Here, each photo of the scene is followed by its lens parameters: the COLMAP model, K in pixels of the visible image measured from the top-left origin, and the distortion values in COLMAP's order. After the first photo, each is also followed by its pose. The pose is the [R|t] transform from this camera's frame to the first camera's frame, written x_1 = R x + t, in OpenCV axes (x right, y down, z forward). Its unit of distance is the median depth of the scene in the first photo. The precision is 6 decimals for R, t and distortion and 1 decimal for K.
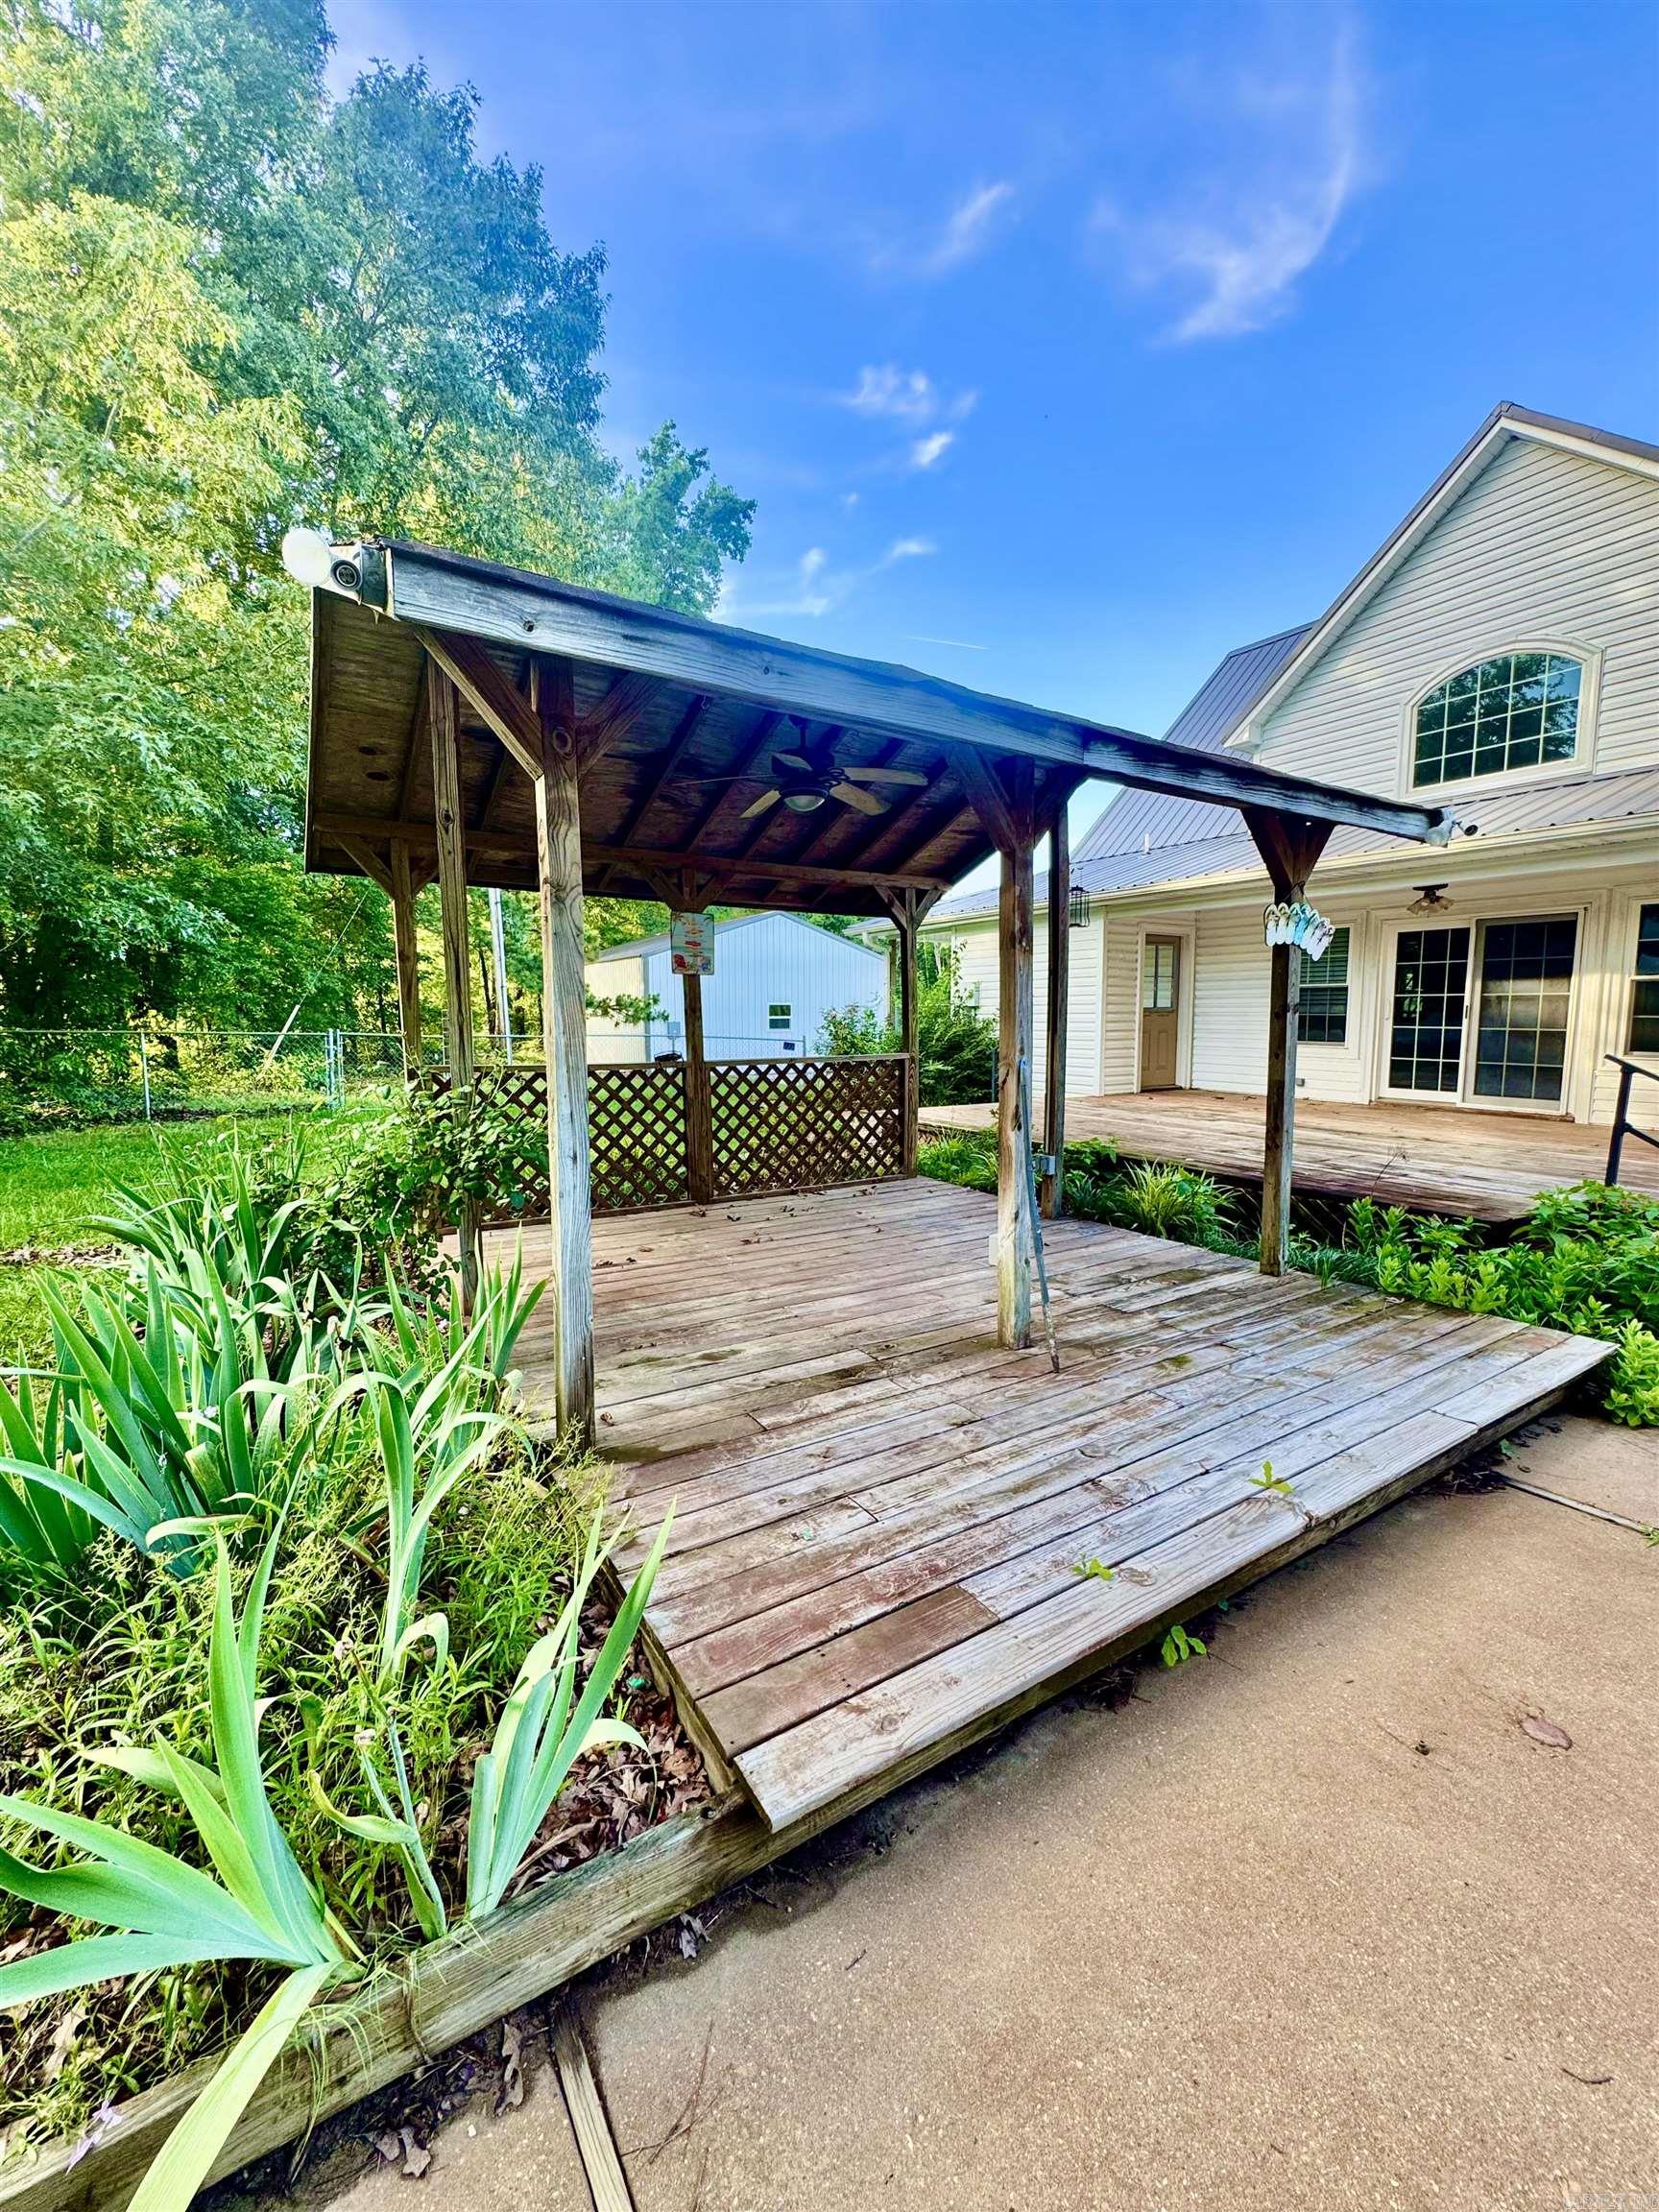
lens RADIAL K [[891.4, 0, 837.6], [0, 891.4, 1105.5], [0, 0, 1]] dist [0.007065, -0.000016]
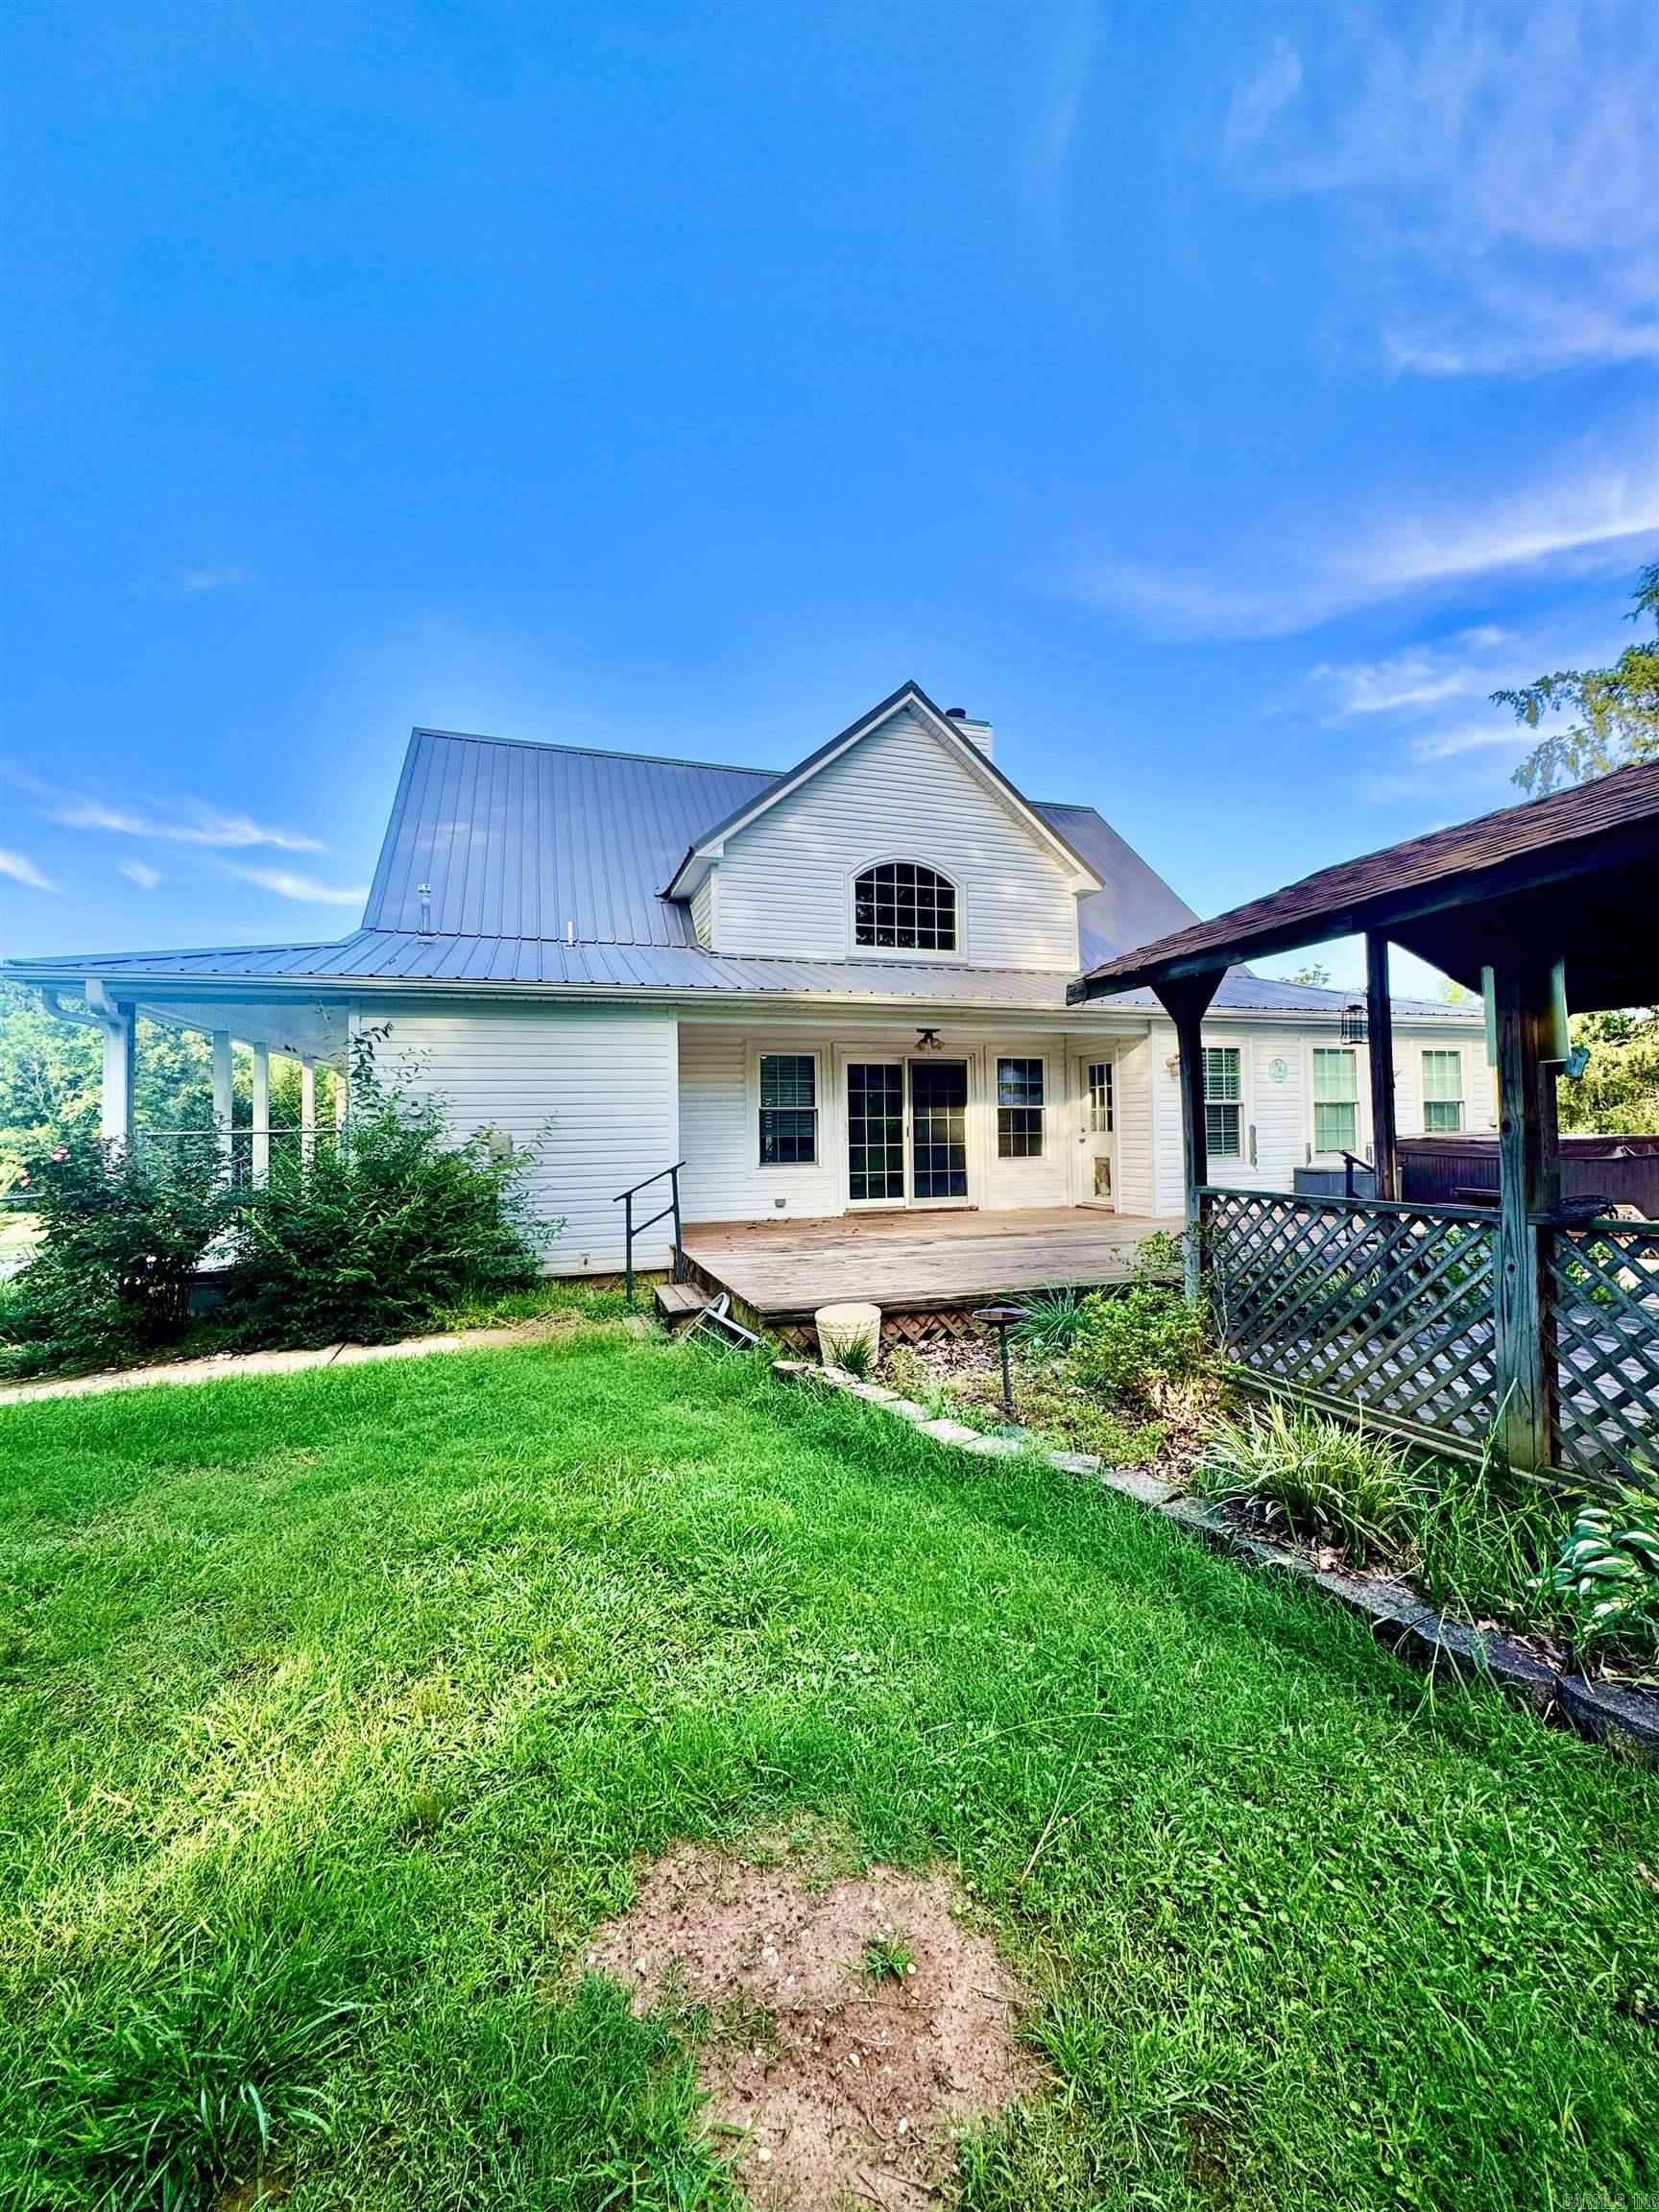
lens RADIAL K [[891.4, 0, 839.2], [0, 891.4, 1103.2], [0, 0, 1]] dist [0.007065, -0.000016]
pose [[0.232367, 0.024431, 0.972321, -0.692422], [0.119607, 0.991379, -0.053494, -0.118633], [-0.965246, 0.128727, 0.227442, 1.072168]]
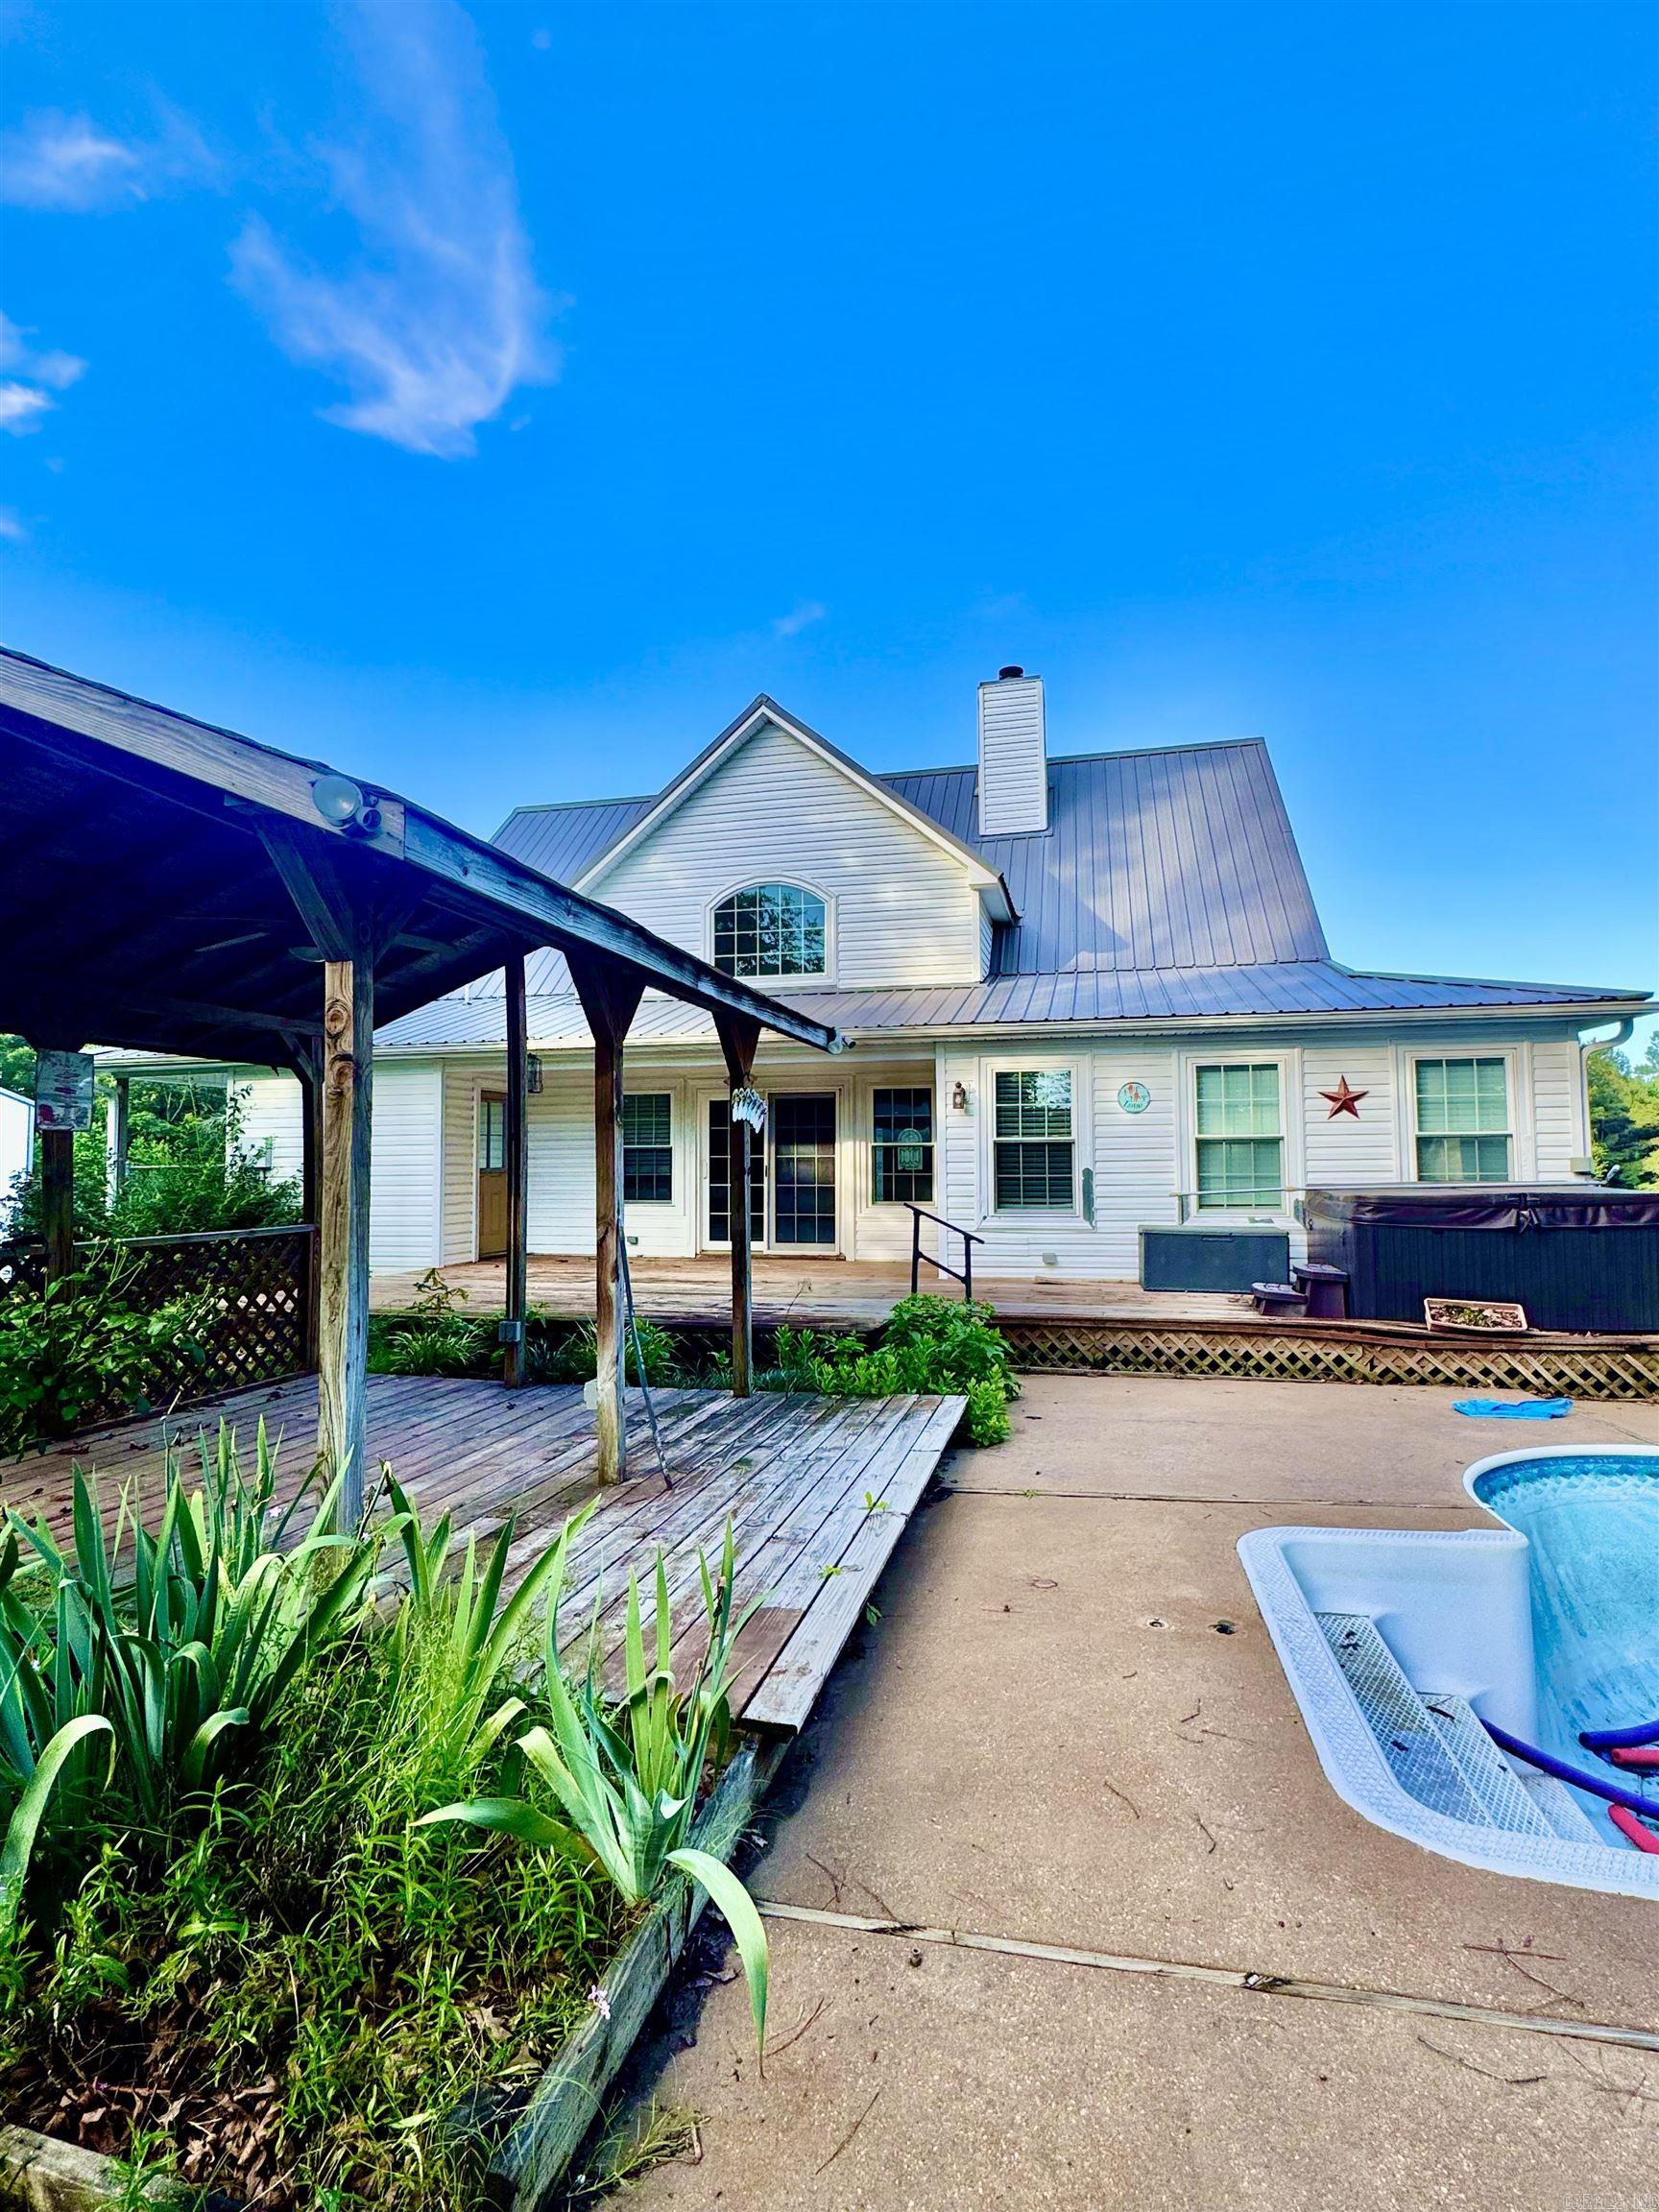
lens RADIAL K [[1093.1, 0, 829.2], [0, 1093.1, 1110.6], [0, 0, 1]] dist [-0.011110, -0.000472]
pose [[0.724807, 0.030782, 0.688264, -0.284554], [0.079111, 0.988675, -0.127529, 0.006143], [-0.684395, 0.146883, 0.714163, -0.103951]]
